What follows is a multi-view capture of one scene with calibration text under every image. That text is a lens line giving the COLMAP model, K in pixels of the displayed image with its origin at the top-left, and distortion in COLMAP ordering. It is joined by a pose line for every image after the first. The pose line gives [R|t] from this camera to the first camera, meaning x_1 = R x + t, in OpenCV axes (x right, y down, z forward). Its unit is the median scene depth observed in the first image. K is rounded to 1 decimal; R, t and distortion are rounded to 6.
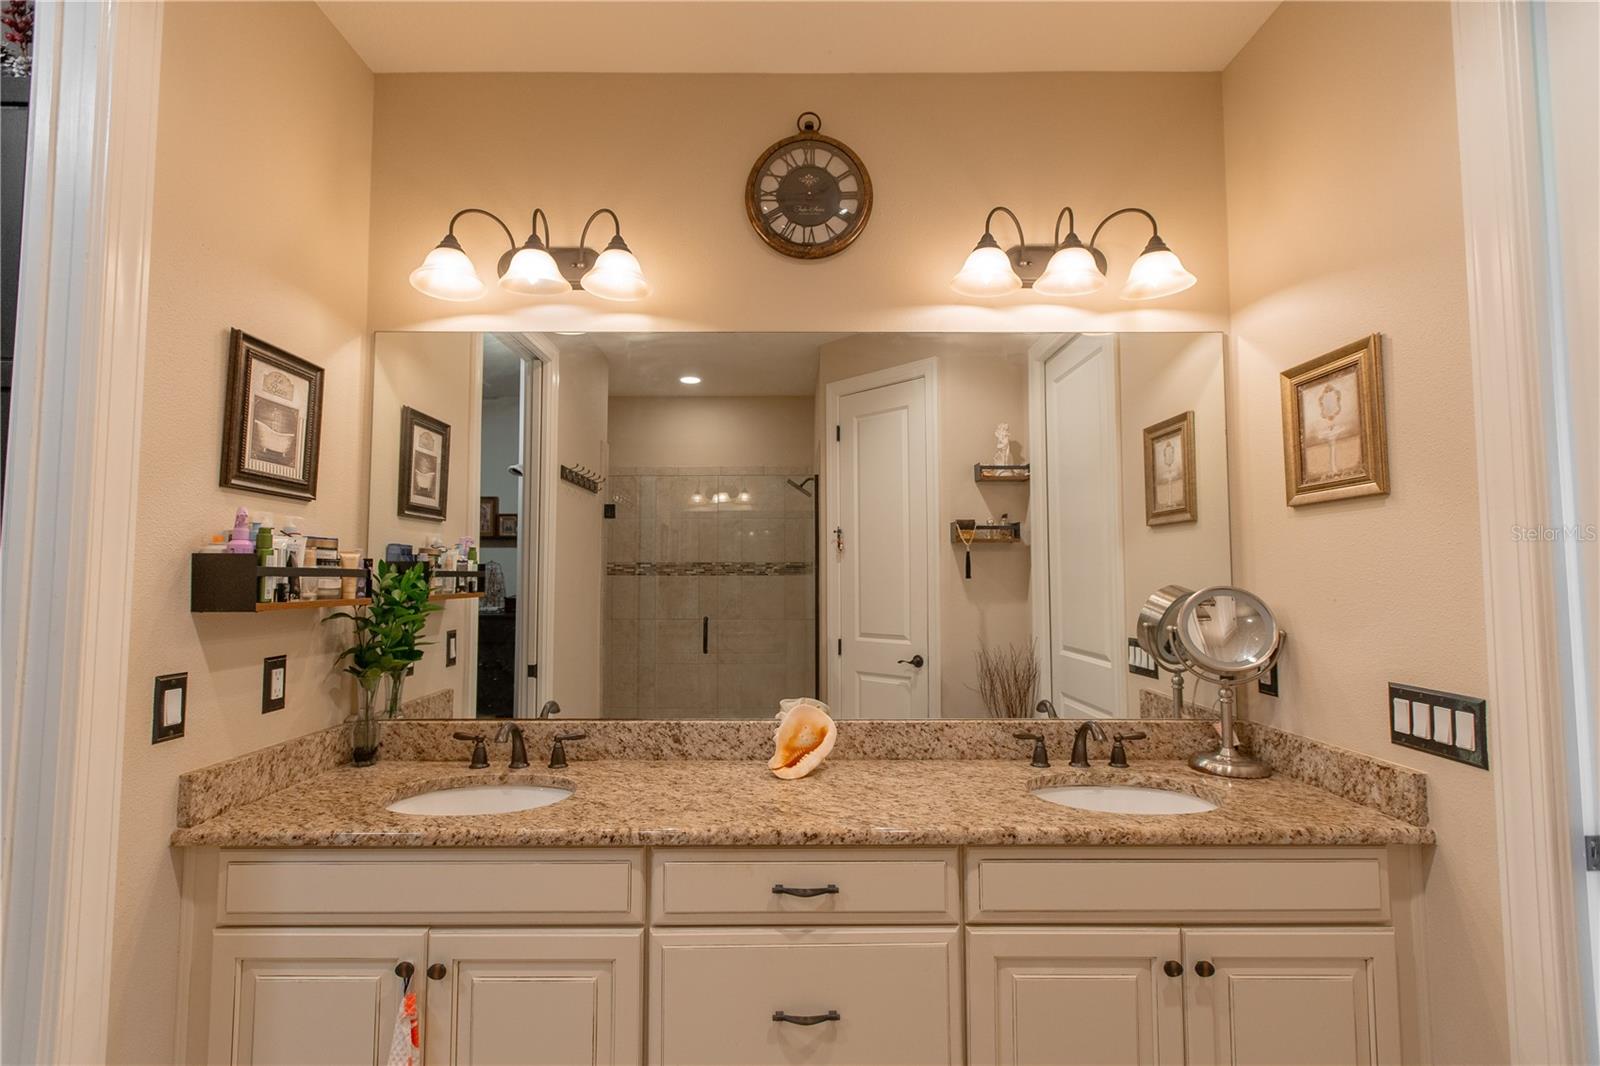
lens RADIAL K [[727.4, 0, 800.0], [0, 727.4, 533.0], [0, 0, 1]] dist [0.000490, -0.001009]
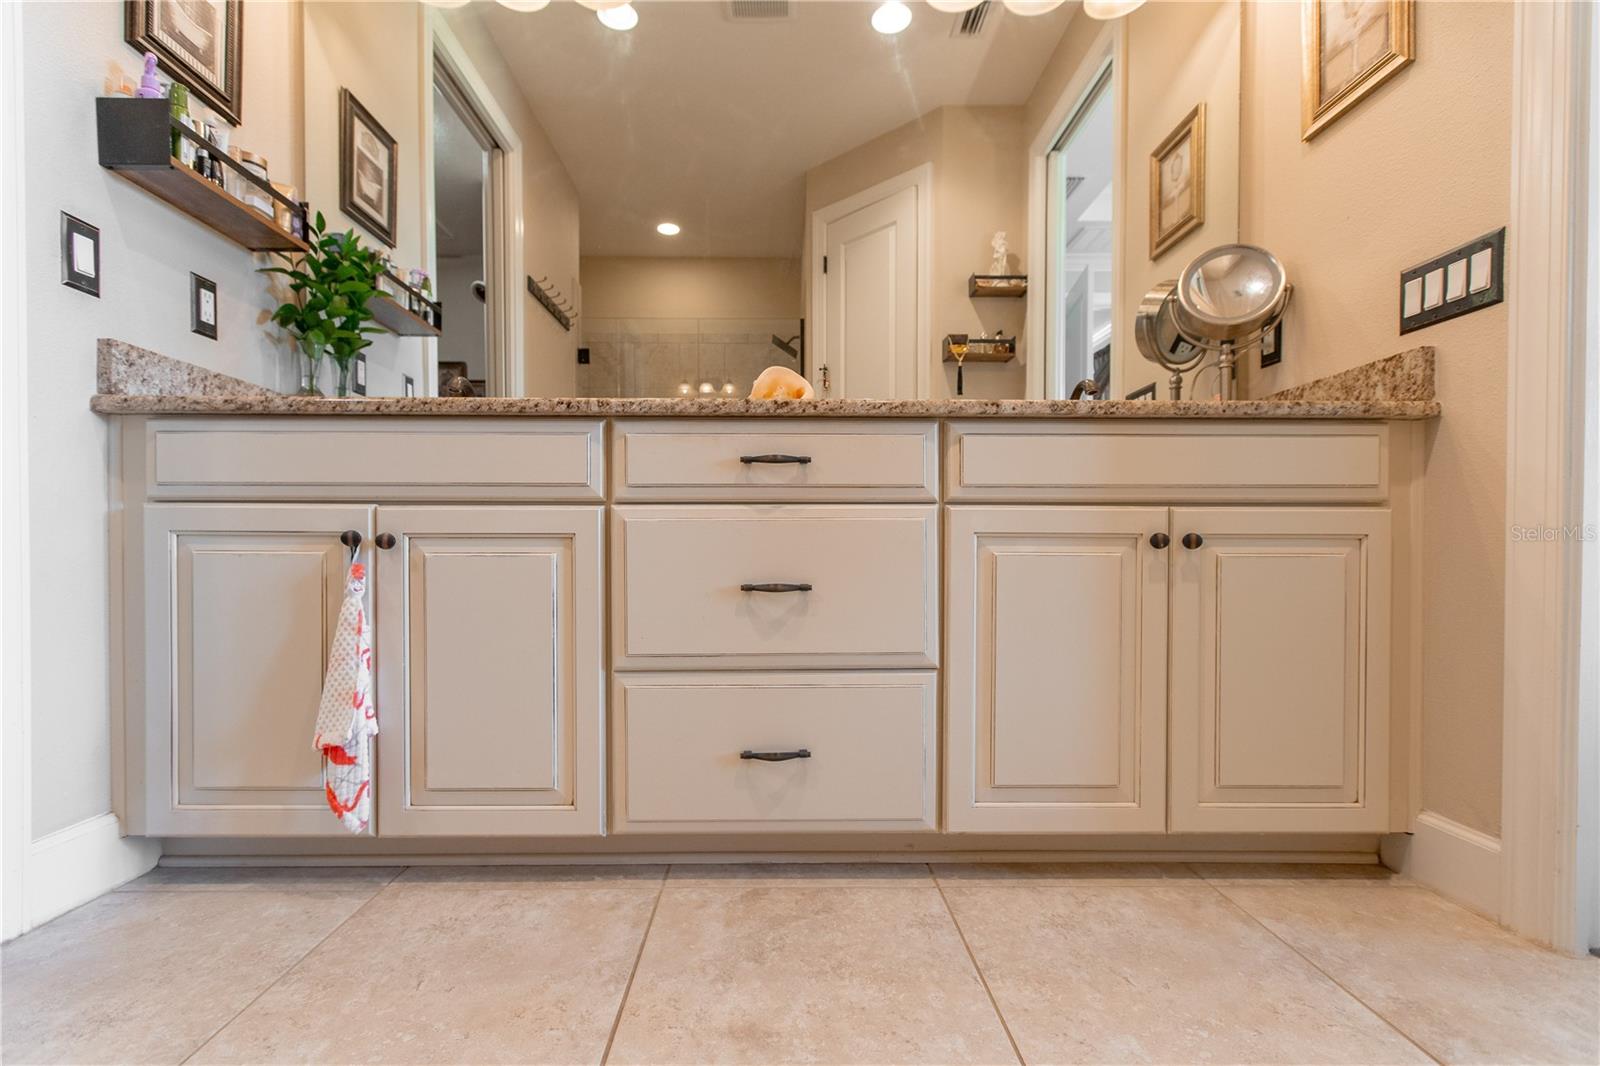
lens RADIAL K [[748.0, 0, 799.8], [0, 748.0, 567.6], [0, 0, 1]] dist [0.007025, -0.006746]
pose [[0.999927, 0.001502, 0.011979, 0.024449], [-0.002458, 0.996779, 0.080163, 0.493001], [-0.011820, -0.080186, 0.996710, 0.018014]]
